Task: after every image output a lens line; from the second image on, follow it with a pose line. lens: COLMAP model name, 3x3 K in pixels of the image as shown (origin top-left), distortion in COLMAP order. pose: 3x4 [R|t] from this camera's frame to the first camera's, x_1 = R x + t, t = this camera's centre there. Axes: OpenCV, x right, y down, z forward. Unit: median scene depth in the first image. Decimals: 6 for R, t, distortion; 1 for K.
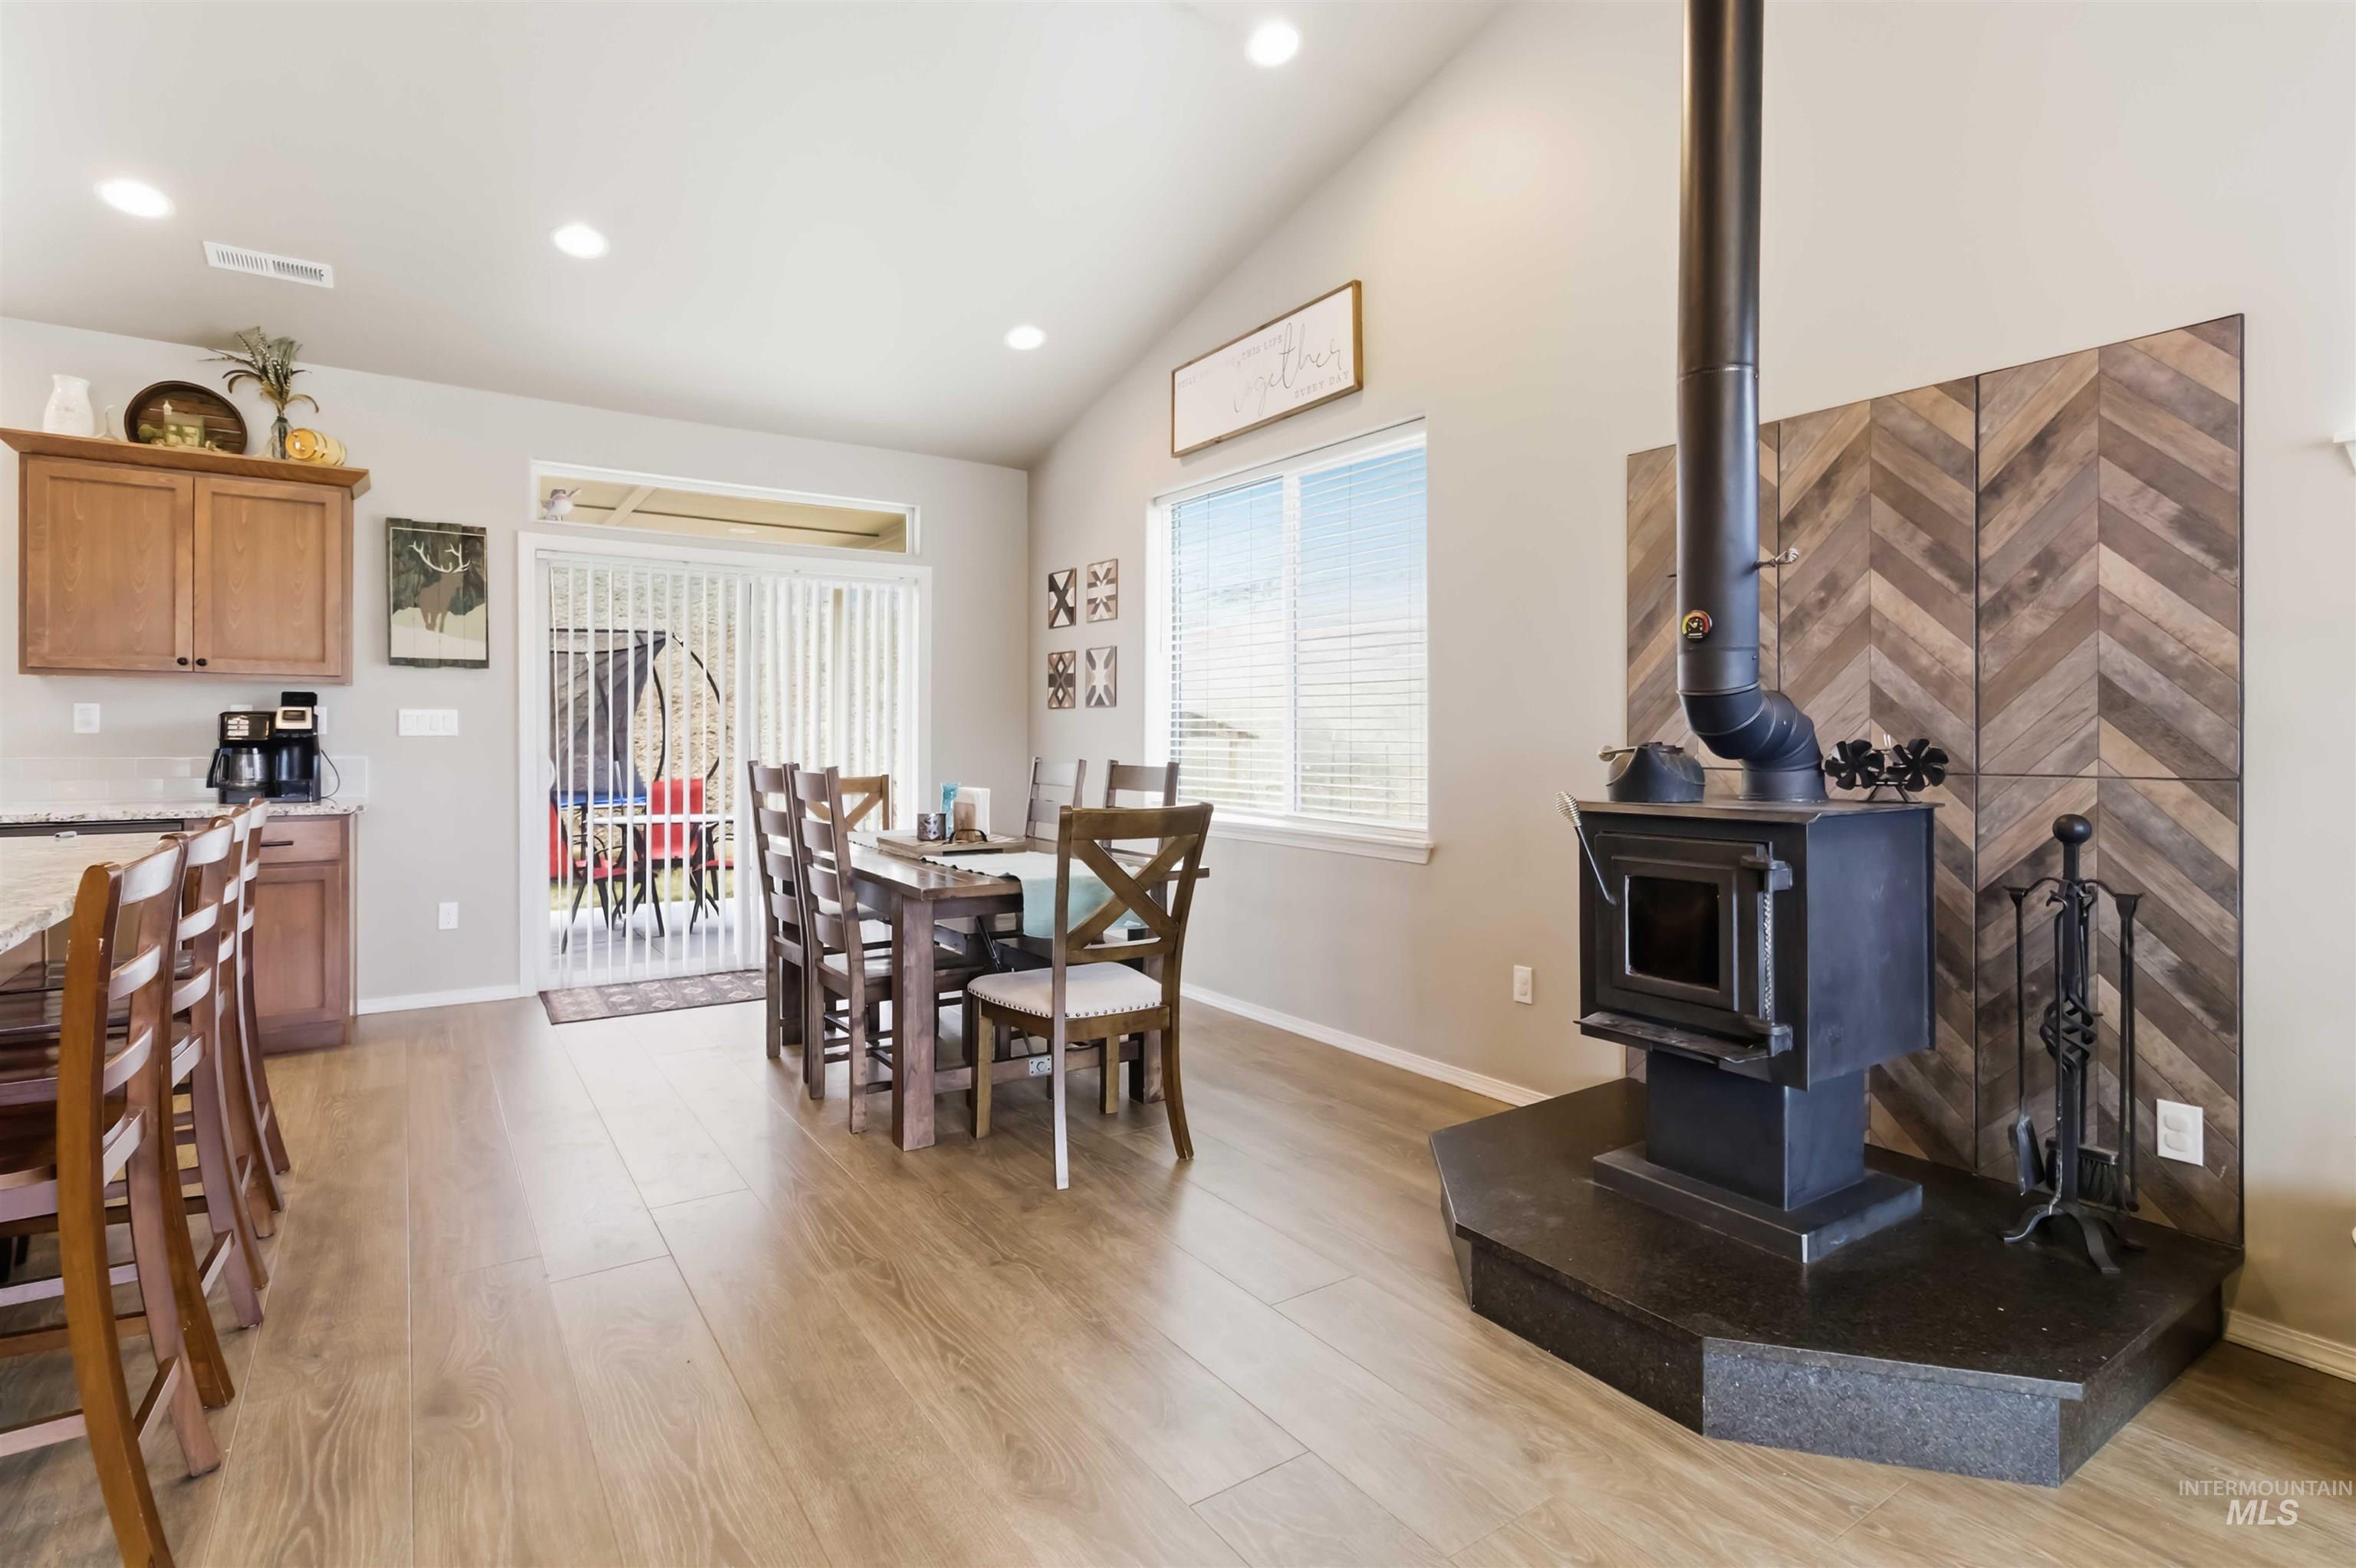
lens RADIAL K [[1130.9, 0, 1181.8], [0, 1130.9, 730.3], [0, 0, 1]] dist [0.000180, -0.000526]
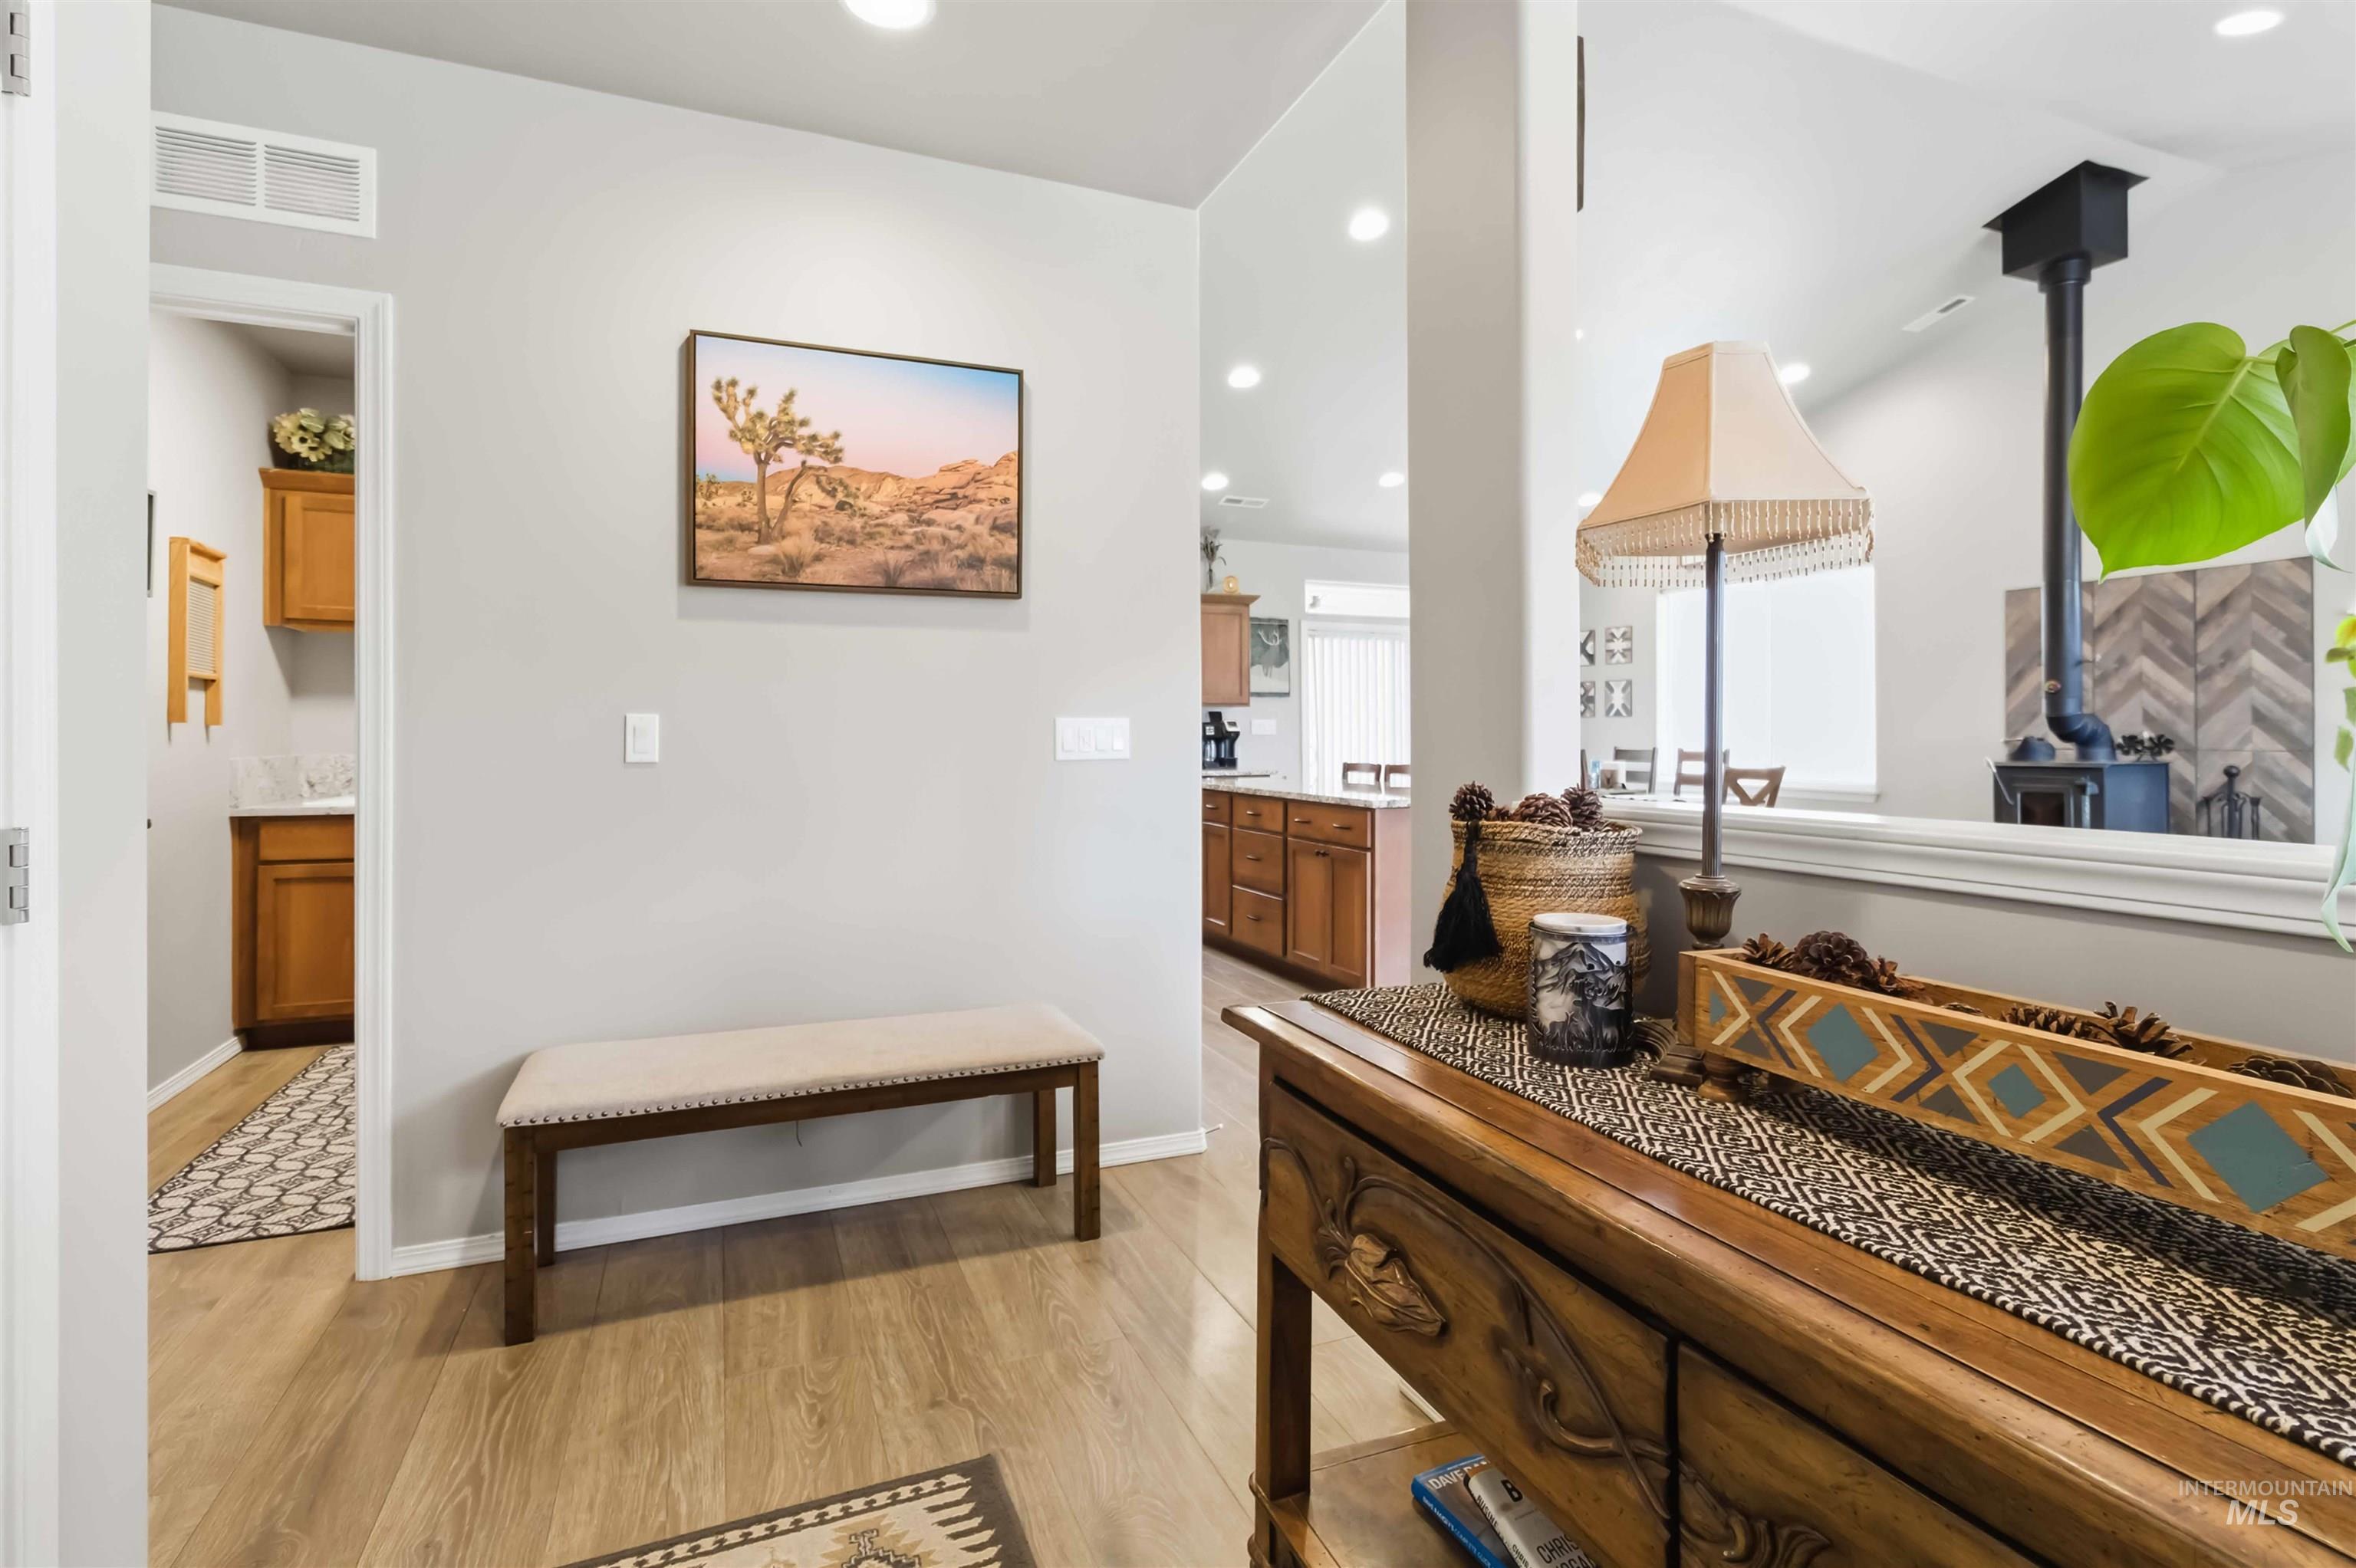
lens RADIAL K [[1130.9, 0, 1181.8], [0, 1130.9, 730.3], [0, 0, 1]] dist [0.000180, -0.000526]
pose [[0.980237, 0.000562, -0.197824, -0.797116], [-0.001197, 0.999995, -0.003086, 0.009778], [0.197821, 0.003262, 0.980233, -1.551776]]
